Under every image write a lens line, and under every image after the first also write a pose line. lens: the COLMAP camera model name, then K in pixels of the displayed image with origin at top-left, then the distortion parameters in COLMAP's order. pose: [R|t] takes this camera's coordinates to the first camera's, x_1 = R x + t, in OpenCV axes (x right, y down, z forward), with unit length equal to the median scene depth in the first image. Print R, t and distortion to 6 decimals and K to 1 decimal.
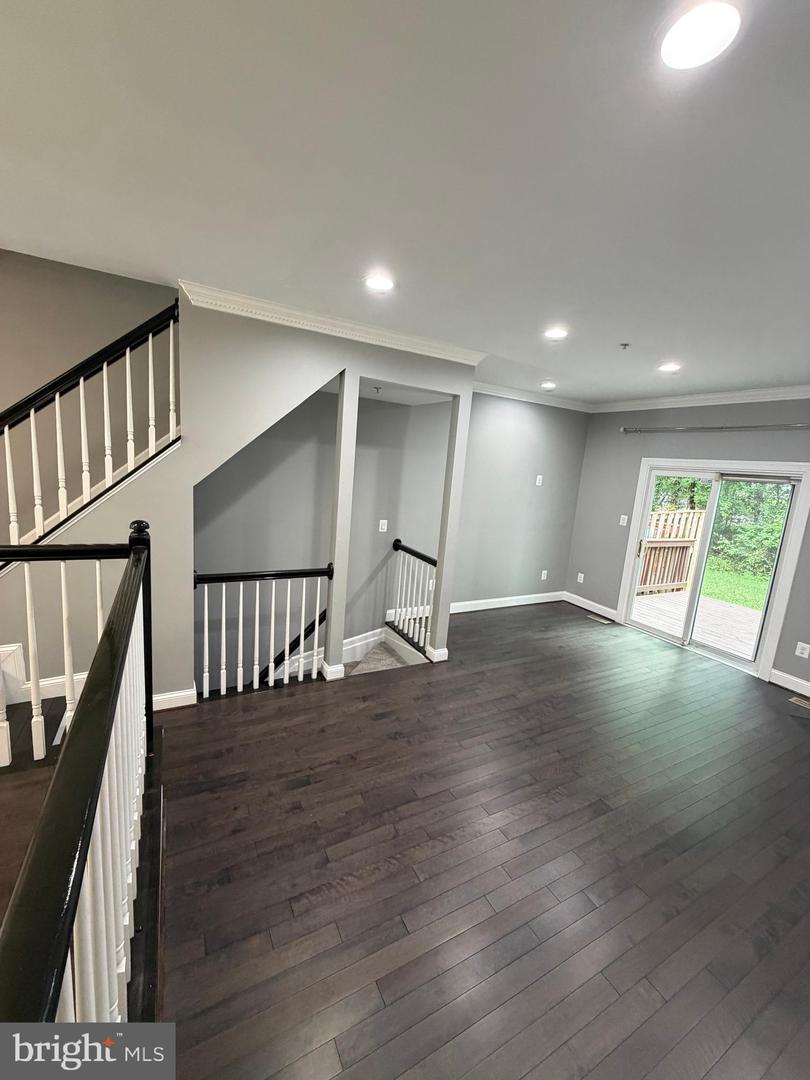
lens RADIAL K [[430.5, 0, 405.7], [0, 430.5, 537.3], [0, 0, 1]] dist [-0.000027, -0.000033]
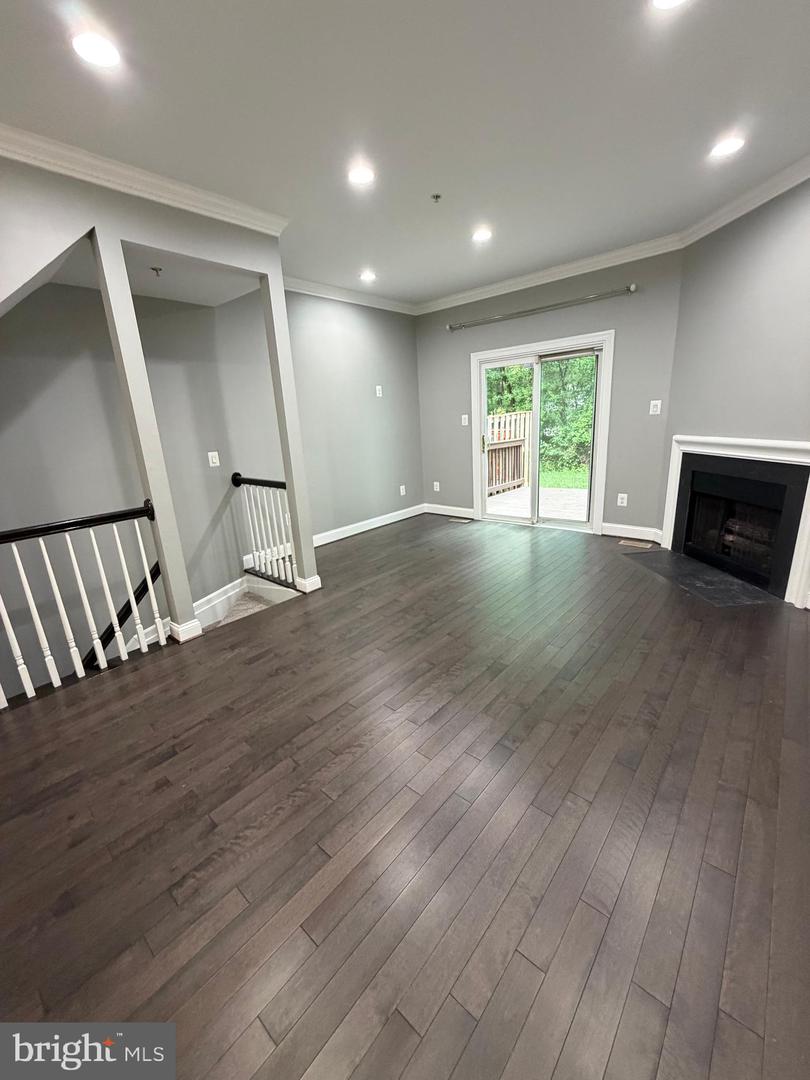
lens RADIAL K [[430.5, 0, 405.7], [0, 430.5, 537.3], [0, 0, 1]] dist [-0.000027, -0.000033]
pose [[0.928448, -0.219137, 0.299937, 0.011248], [0.187587, 0.973527, 0.130599, 0.090824], [-0.320616, -0.064990, 0.944977, 0.079066]]
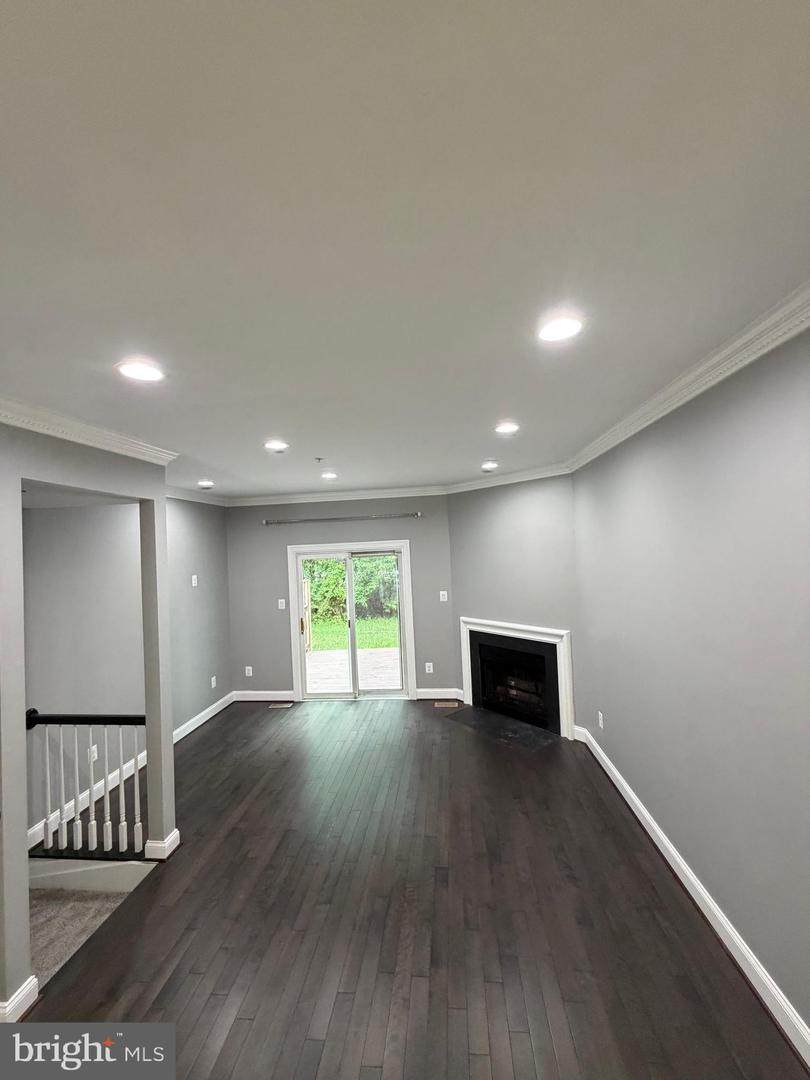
lens RADIAL K [[428.9, 0, 405.6], [0, 428.9, 537.6], [0, 0, 1]] dist [-0.000873, -0.000187]
pose [[0.555271, -0.086271, 0.827182, -0.238752], [0.229580, 0.971859, -0.052752, -0.092514], [-0.799354, 0.219197, 0.559452, 0.157550]]
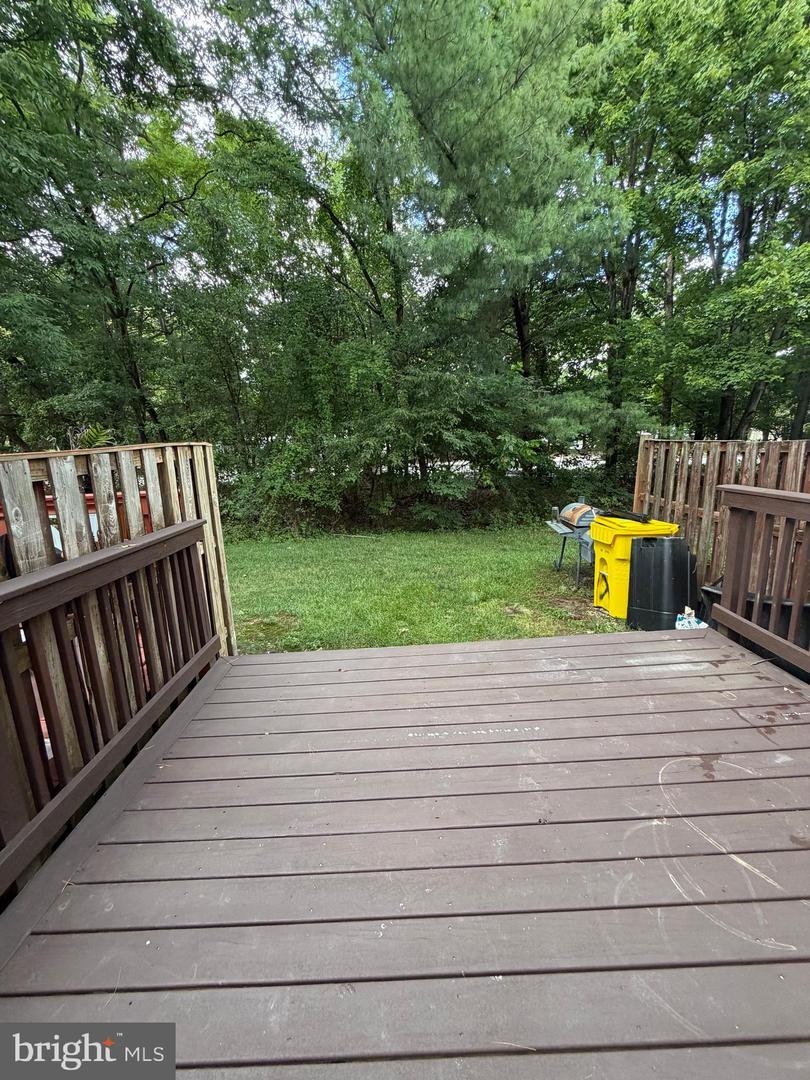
lens RADIAL K [[430.5, 0, 405.7], [0, 430.5, 537.3], [0, 0, 1]] dist [-0.000027, -0.000033]
pose [[0.461963, -0.277919, 0.842230, 0.789006], [0.222271, 0.955608, 0.193415, -0.024050], [-0.858595, 0.097853, 0.503228, 1.195751]]
